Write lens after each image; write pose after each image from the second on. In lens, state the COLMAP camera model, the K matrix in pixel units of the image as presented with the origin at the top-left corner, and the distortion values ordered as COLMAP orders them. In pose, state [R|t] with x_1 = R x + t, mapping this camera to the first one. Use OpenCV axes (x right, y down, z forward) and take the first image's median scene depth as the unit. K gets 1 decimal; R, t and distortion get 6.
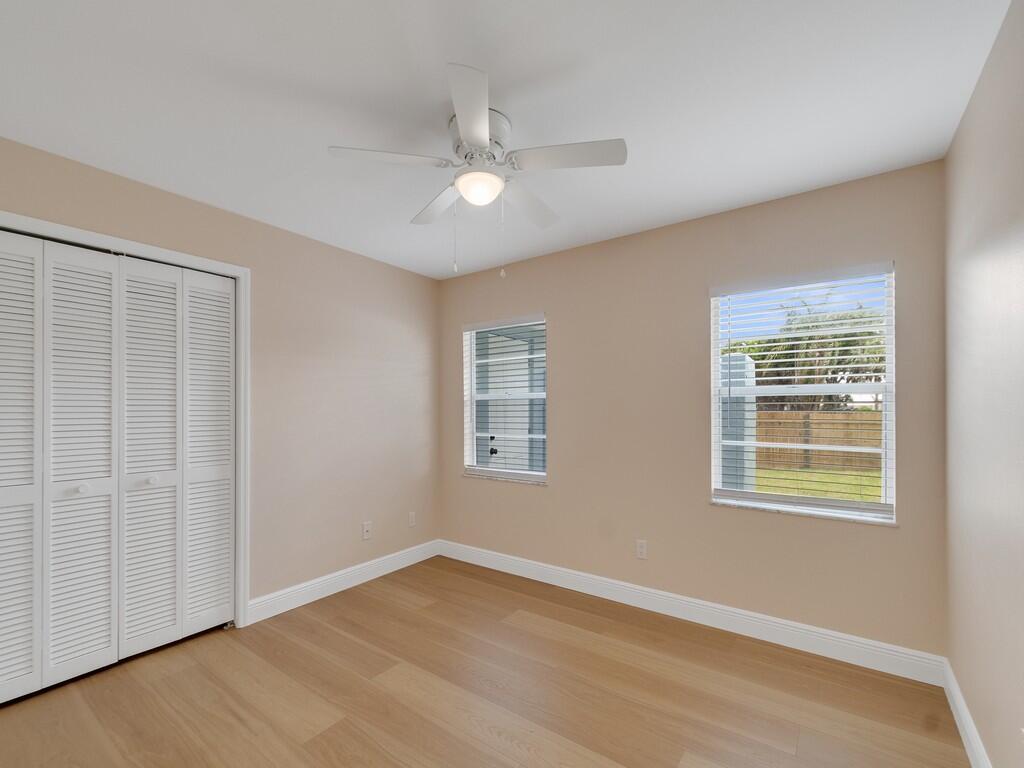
lens RADIAL K [[454.5, 0, 499.9], [0, 454.5, 405.3], [0, 0, 1]] dist [0.006237, -0.000764]
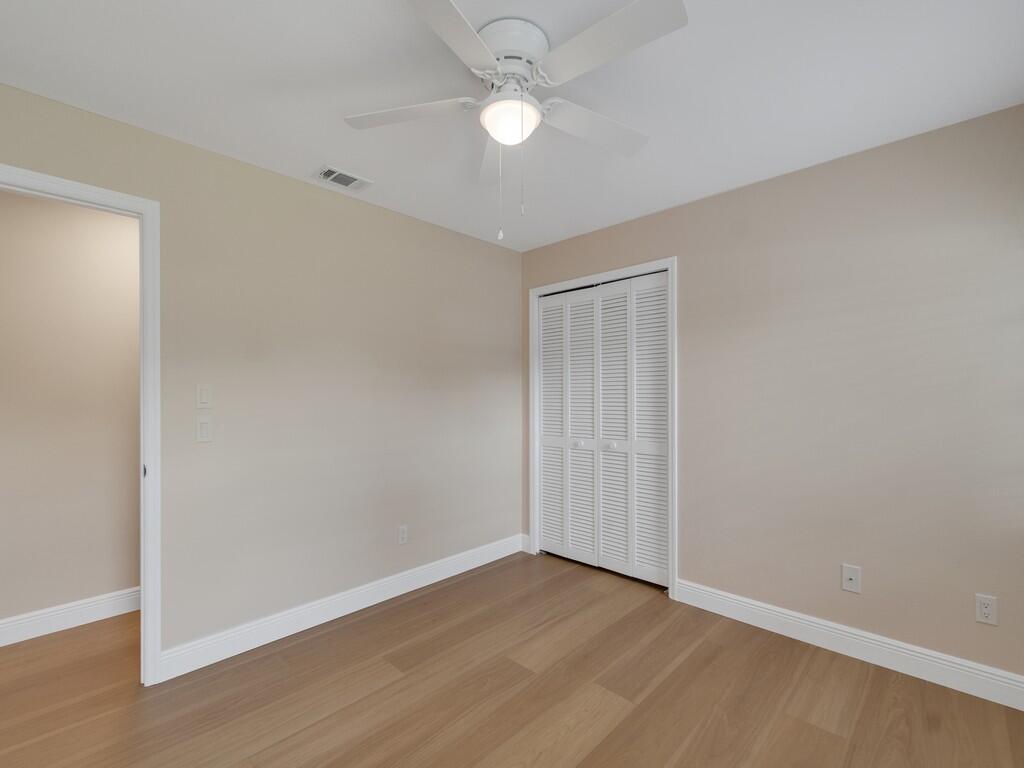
lens RADIAL K [[458.4, 0, 509.3], [0, 458.4, 392.0], [0, 0, 1]] dist [0.002838, 0.000065]
pose [[-0.134540, -0.001366, -0.990907, 0.588652], [0.012530, 0.999917, -0.003080, 0.006972], [0.990829, -0.012831, -0.134512, 0.845127]]
